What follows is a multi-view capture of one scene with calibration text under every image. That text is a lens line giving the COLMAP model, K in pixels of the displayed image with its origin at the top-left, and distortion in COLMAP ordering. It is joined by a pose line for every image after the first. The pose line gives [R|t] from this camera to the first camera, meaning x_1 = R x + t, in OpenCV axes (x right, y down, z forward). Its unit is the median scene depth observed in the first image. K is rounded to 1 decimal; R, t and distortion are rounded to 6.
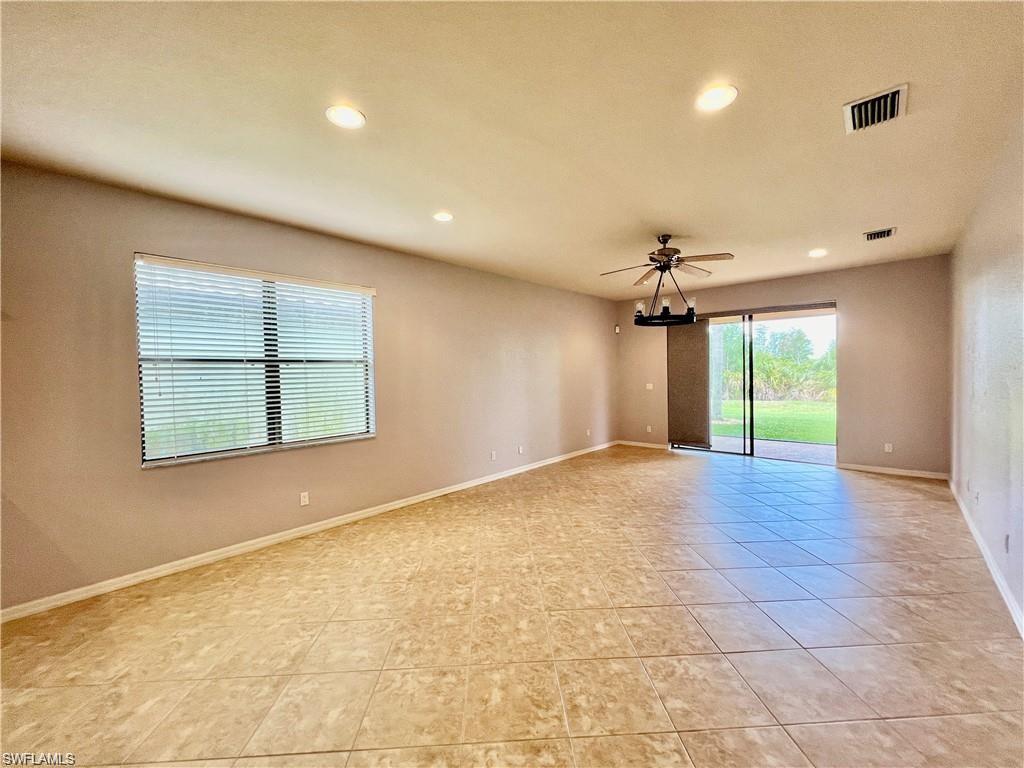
lens RADIAL K [[413.7, 0, 510.8], [0, 413.7, 381.2], [0, 0, 1]] dist [0.000430, 0.000753]
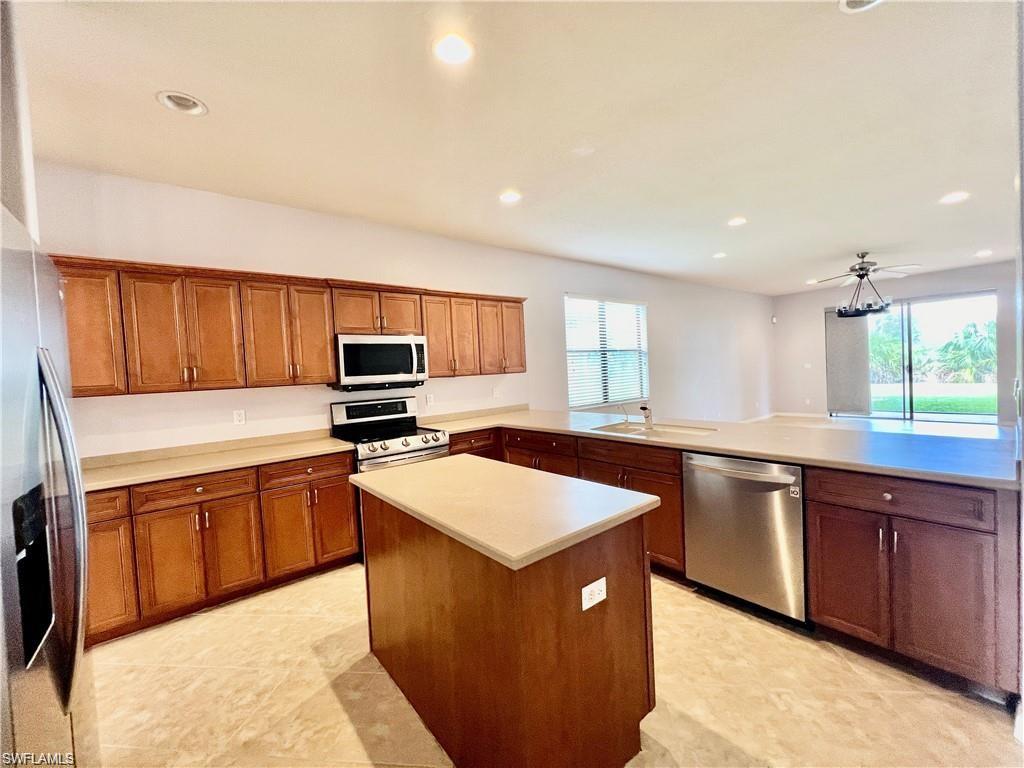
lens RADIAL K [[413.7, 0, 510.0], [0, 413.7, 382.3], [0, 0, 1]] dist [0.000430, 0.000753]
pose [[0.986660, -0.024683, -0.160912, -0.580666], [0.027080, 0.999552, 0.012718, 0.038201], [0.160526, -0.016905, 0.986887, -0.577719]]
